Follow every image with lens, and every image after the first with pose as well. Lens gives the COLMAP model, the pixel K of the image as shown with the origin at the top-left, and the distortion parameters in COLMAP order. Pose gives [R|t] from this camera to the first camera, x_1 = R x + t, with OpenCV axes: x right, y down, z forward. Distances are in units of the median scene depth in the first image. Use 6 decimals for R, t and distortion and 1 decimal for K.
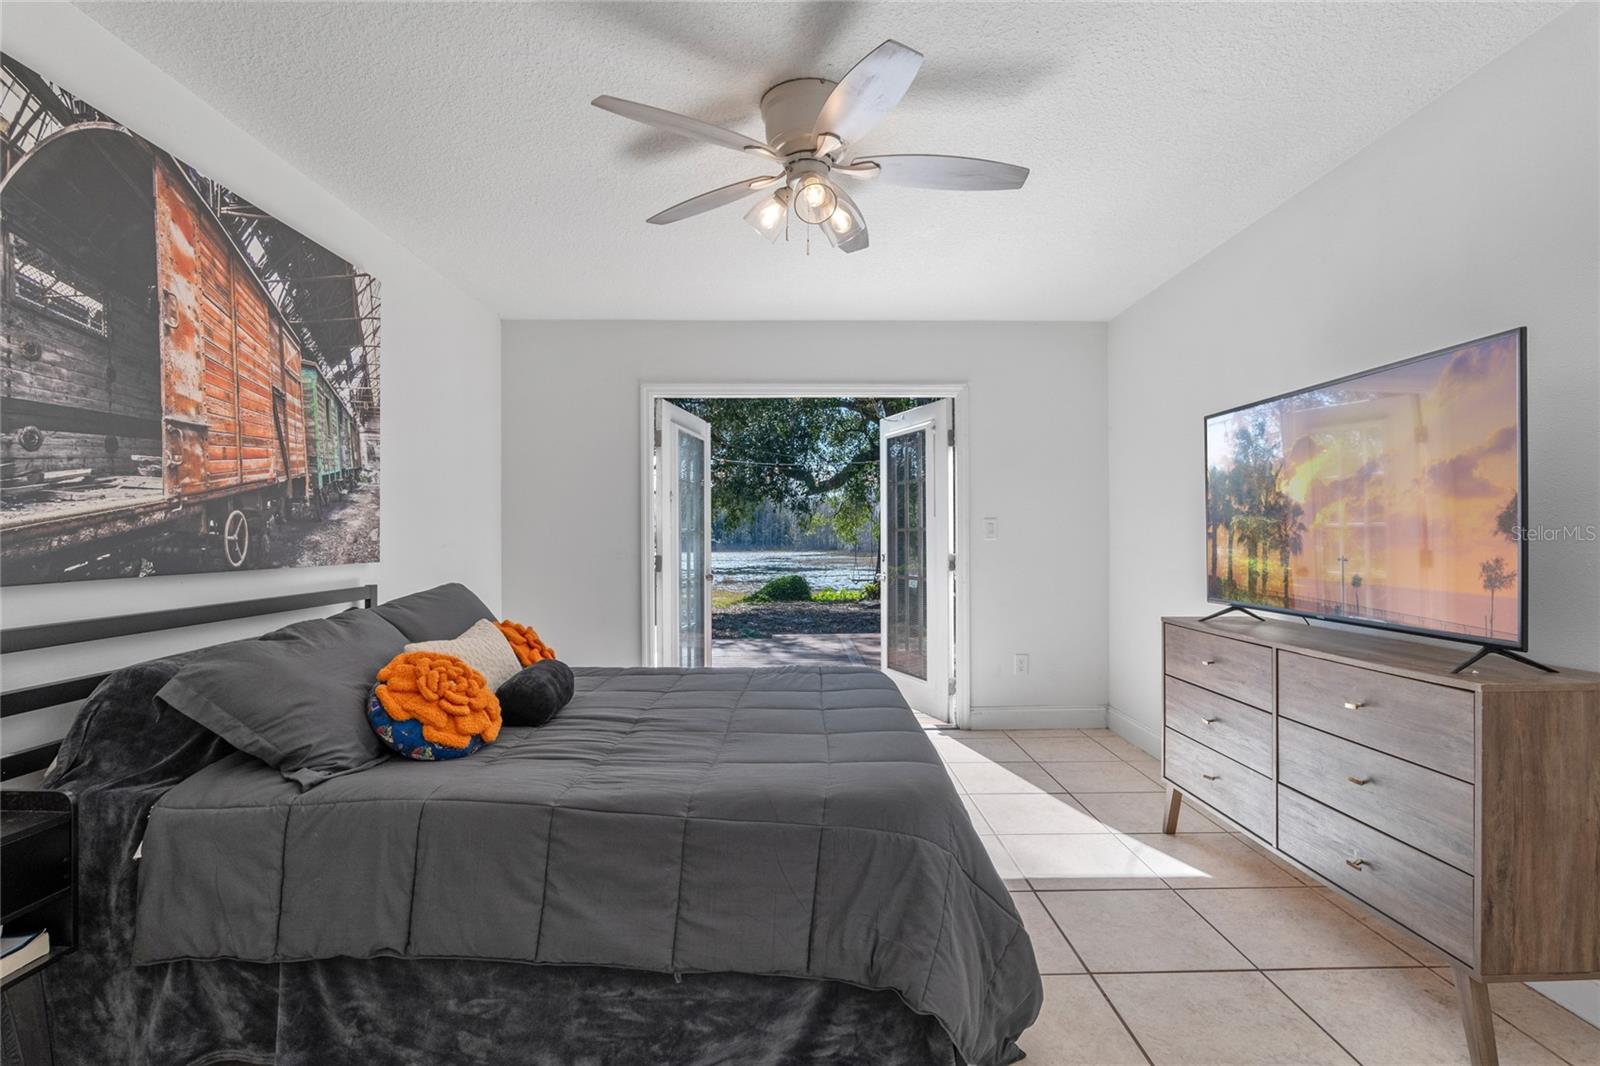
lens RADIAL K [[744.4, 0, 747.3], [0, 744.4, 542.1], [0, 0, 1]] dist [-0.020142, 0.007252]
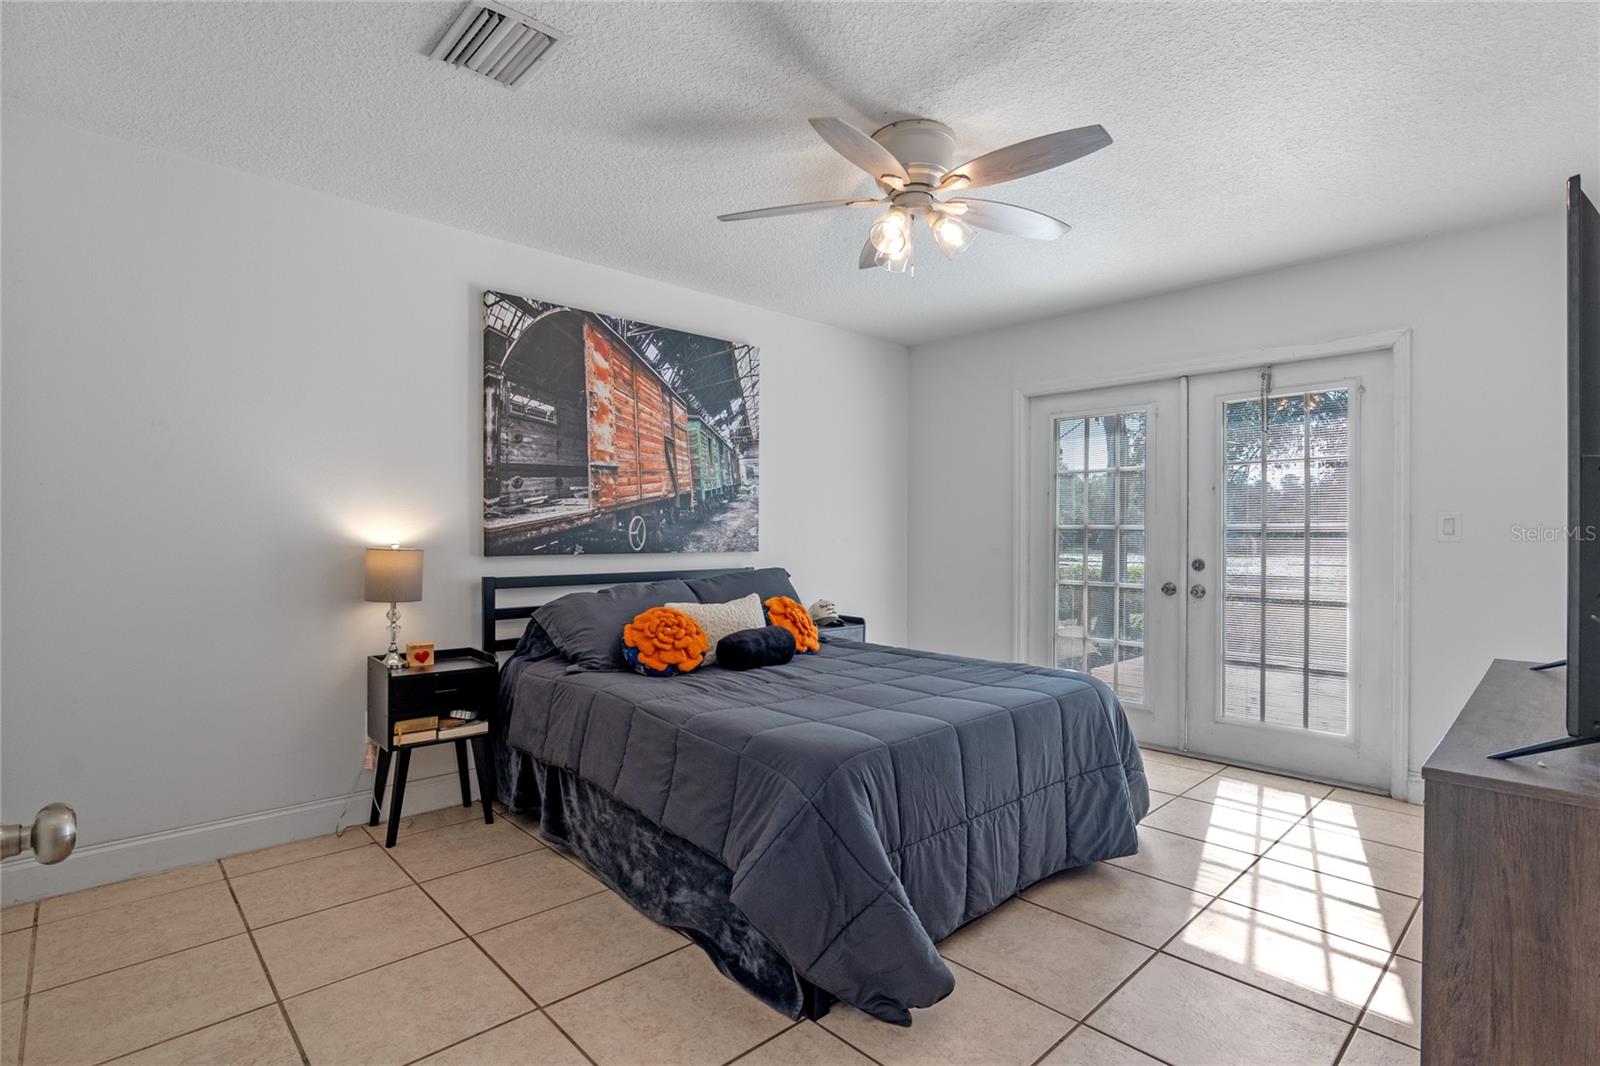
lens RADIAL K [[744.4, 0, 778.4], [0, 744.4, 546.8], [0, 0, 1]] dist [-0.020142, 0.007252]
pose [[0.686356, 0.017451, -0.727056, 0.803516], [-0.010529, 0.999846, 0.014058, -0.001934], [0.727189, -0.001994, 0.686434, 0.111078]]
